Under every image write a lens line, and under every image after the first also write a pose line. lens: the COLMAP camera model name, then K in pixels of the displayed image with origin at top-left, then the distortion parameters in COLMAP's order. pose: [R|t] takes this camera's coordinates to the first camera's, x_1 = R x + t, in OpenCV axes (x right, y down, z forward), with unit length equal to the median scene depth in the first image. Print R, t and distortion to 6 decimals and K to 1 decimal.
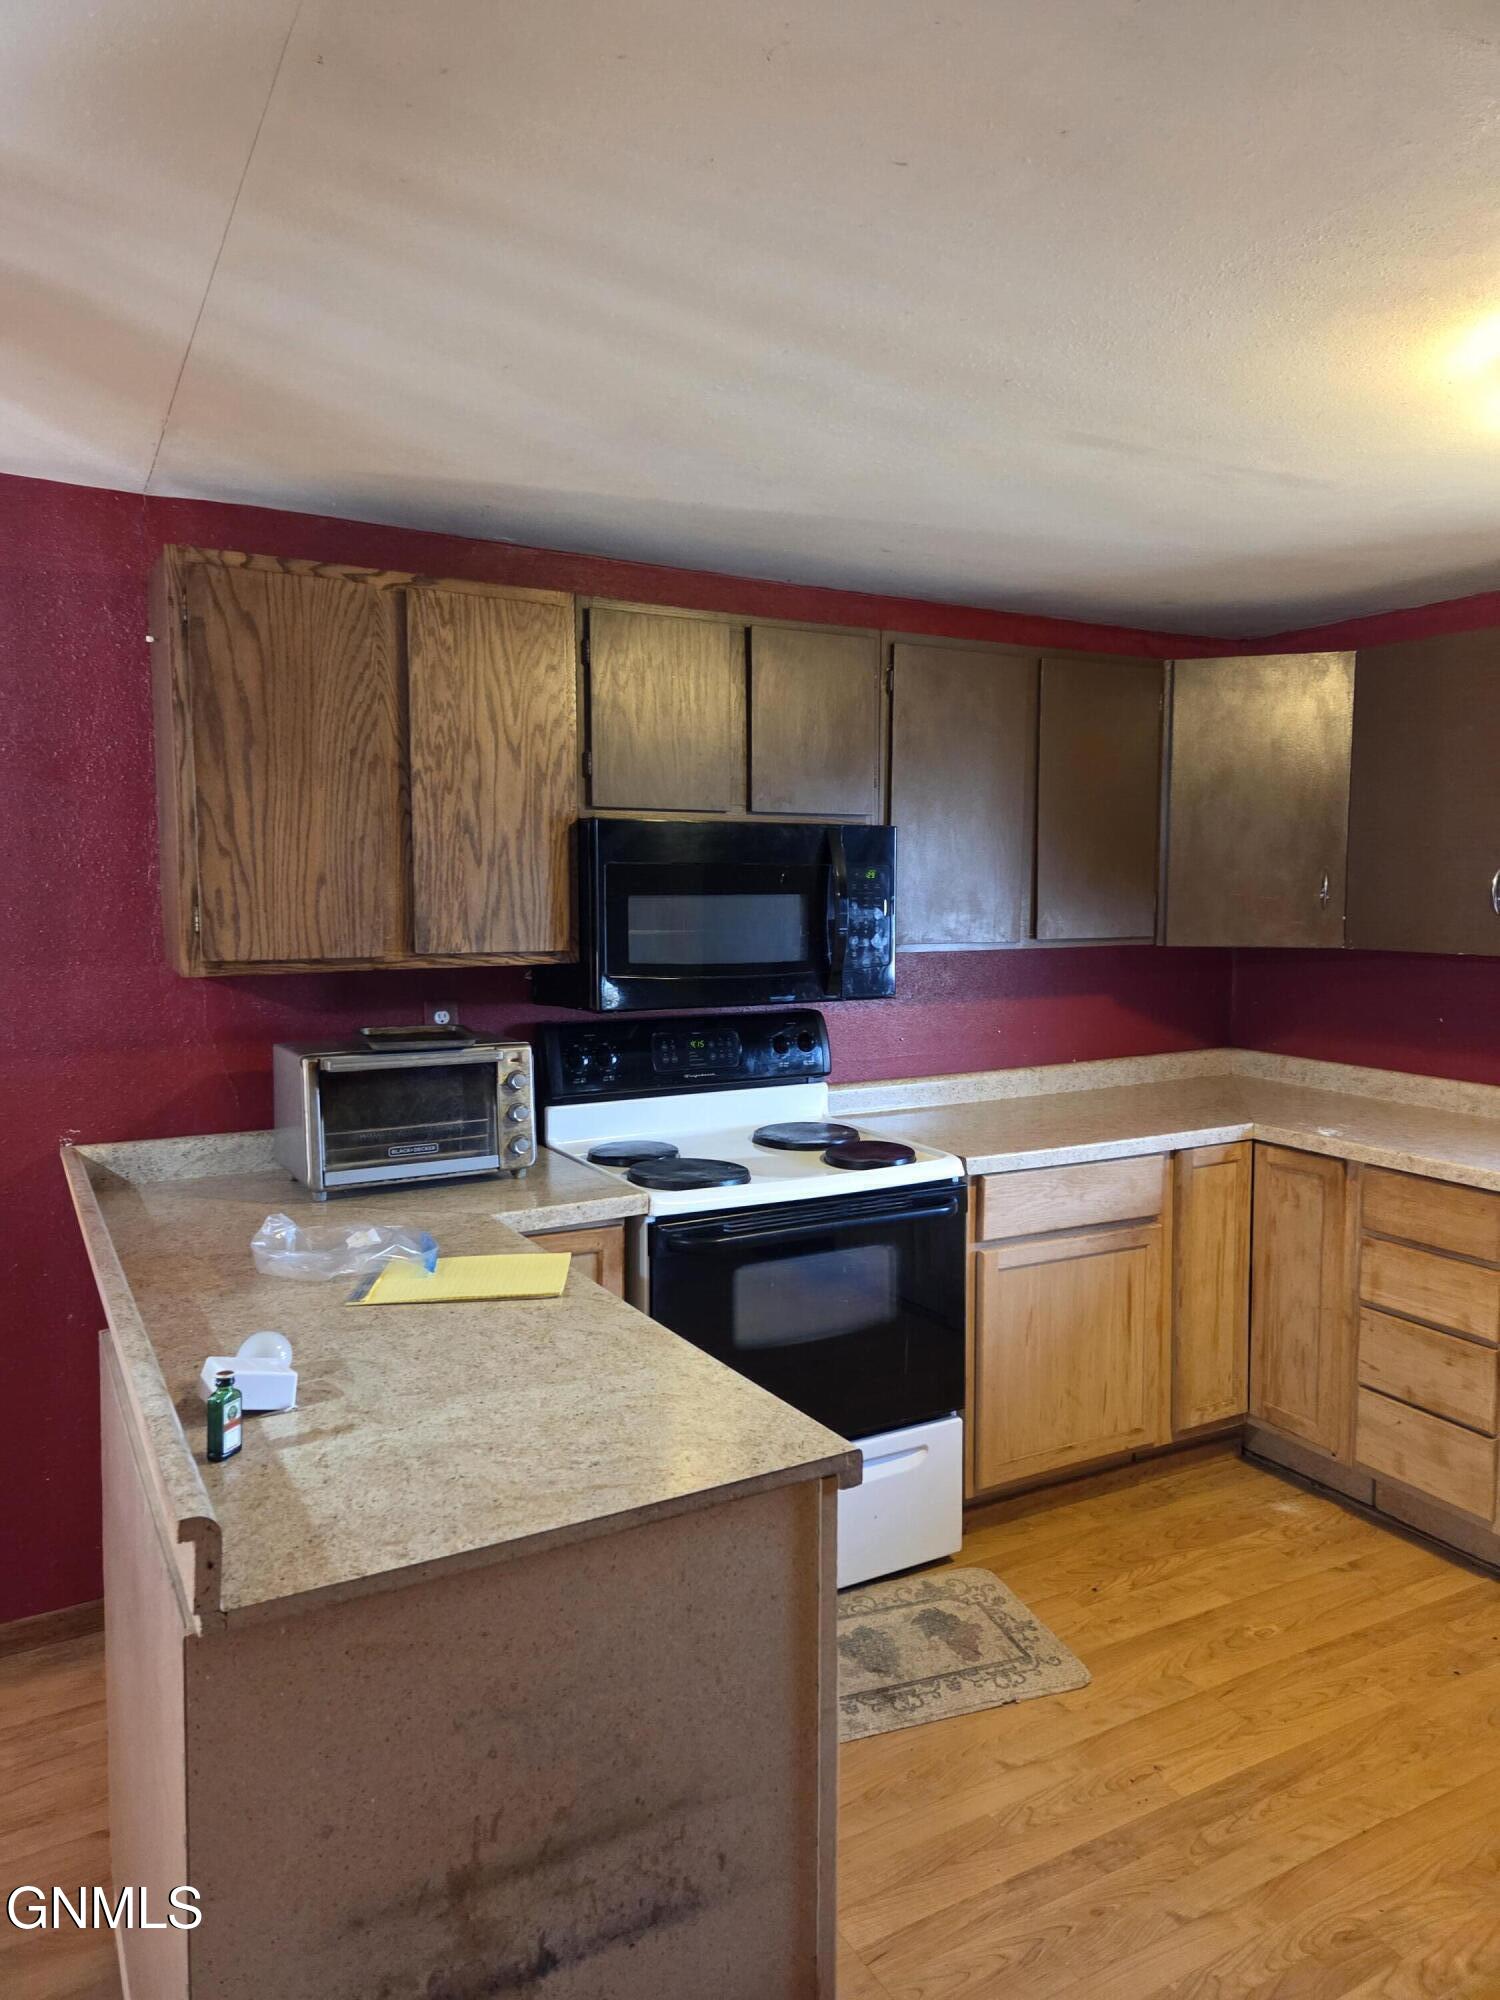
lens RADIAL K [[1334.4, 0, 753.6], [0, 1334.4, 990.9], [0, 0, 1]] dist [0.053780, -0.042451]
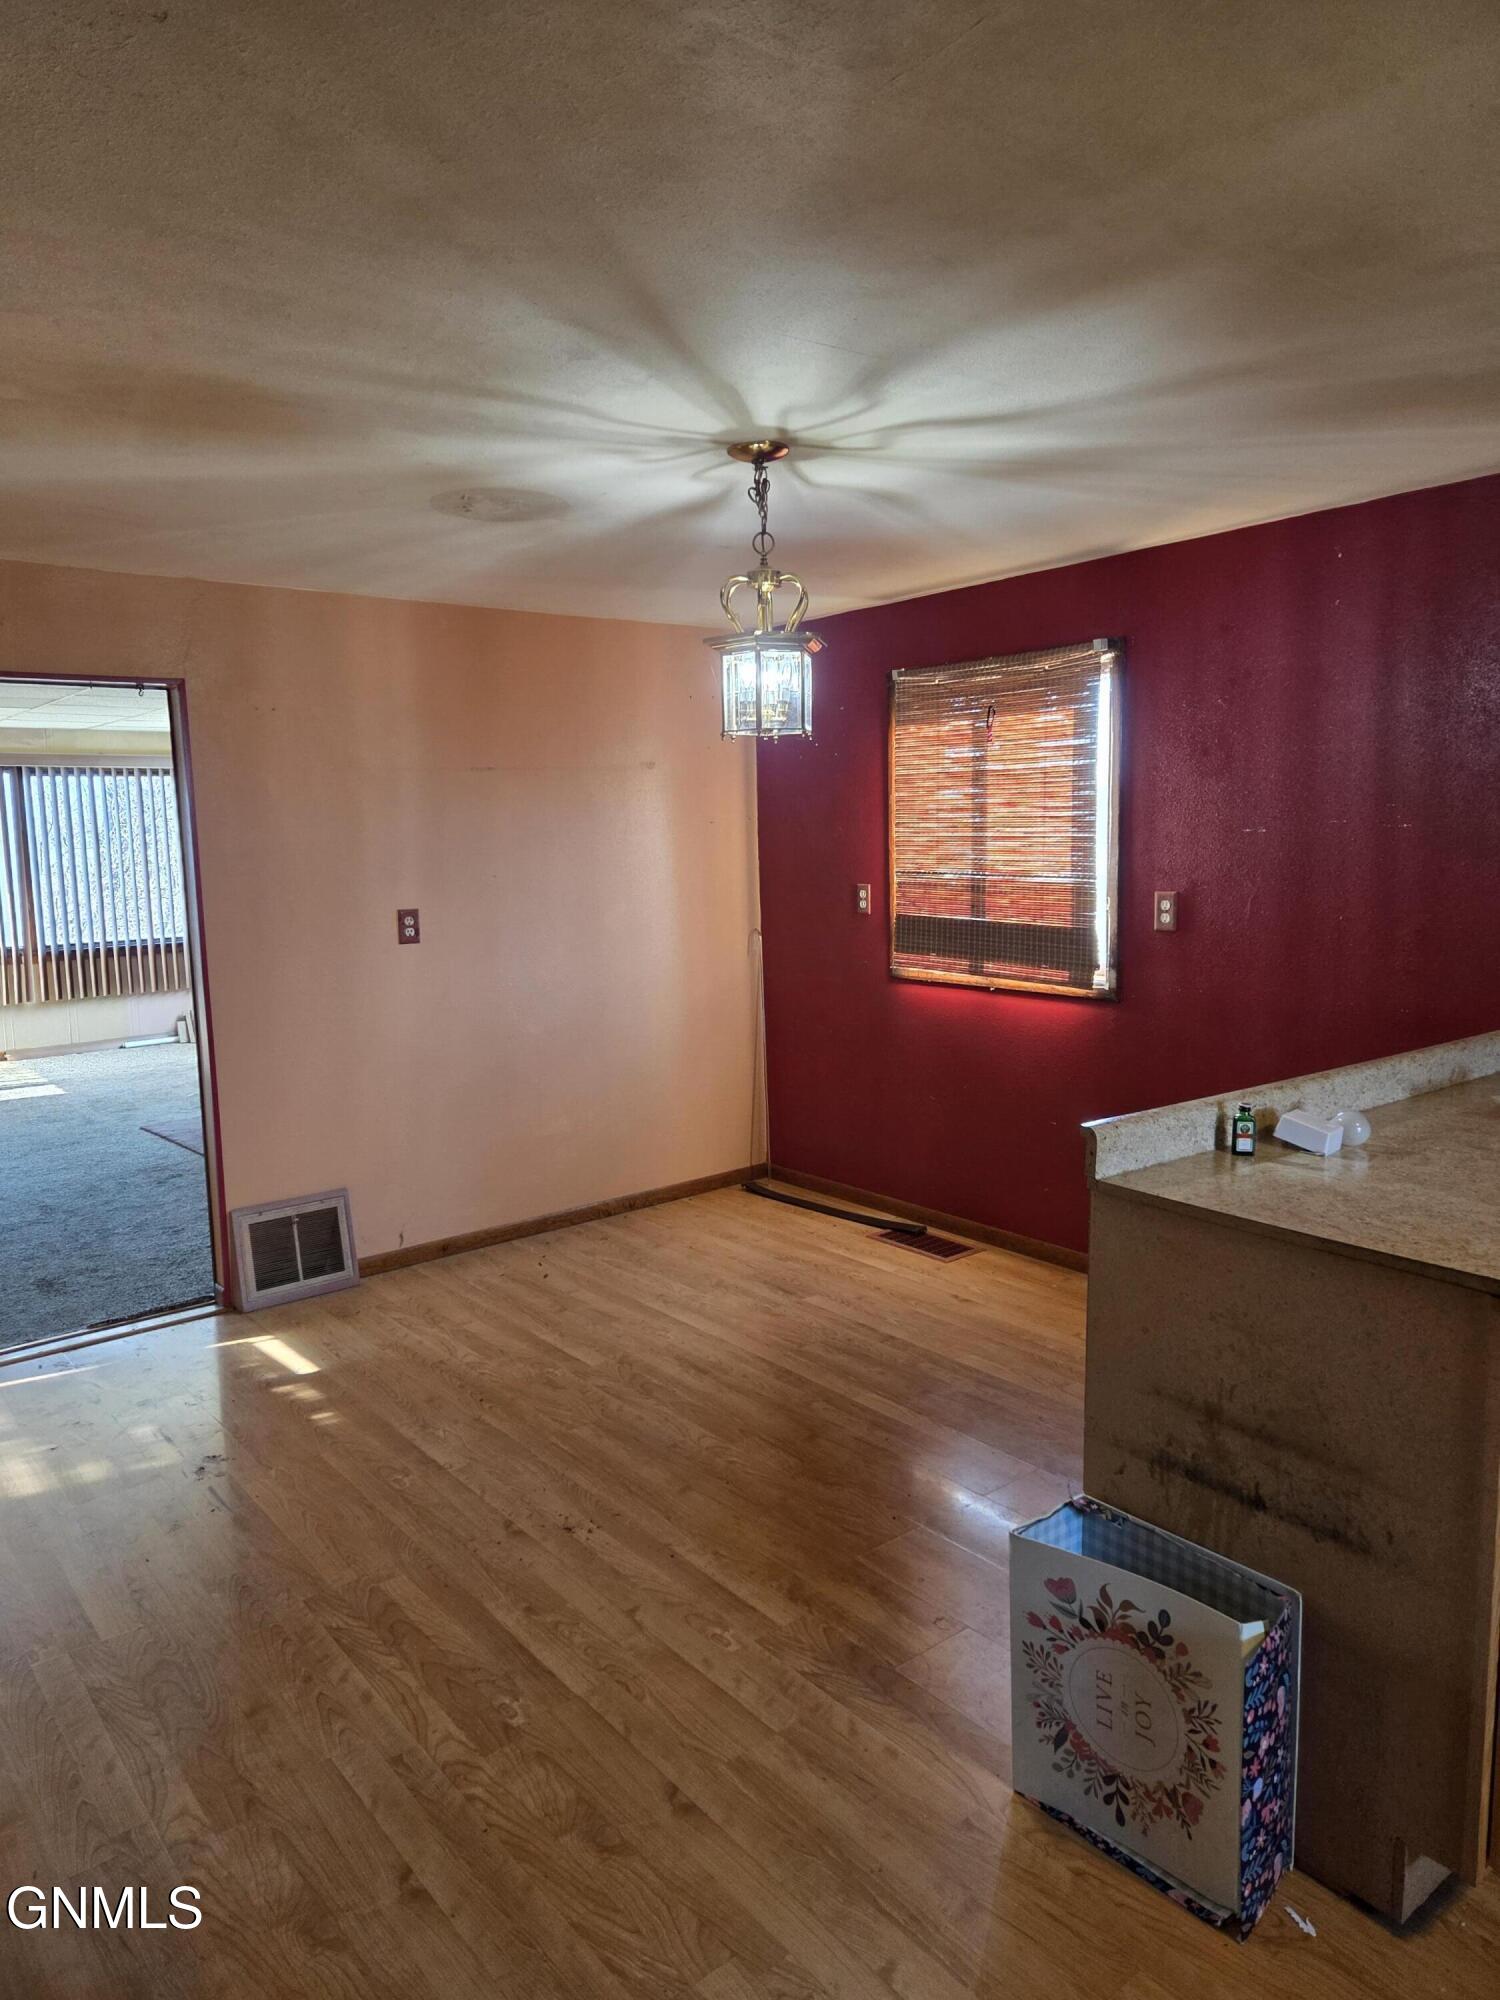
lens RADIAL K [[1334.4, 0, 748.1], [0, 1334.4, 997.0], [0, 0, 1]] dist [0.053780, -0.042451]
pose [[0.163834, 0.137740, -0.976825, 1.173958], [-0.062359, 0.989670, 0.129093, -0.017672], [0.984515, 0.039764, 0.170731, 0.138876]]
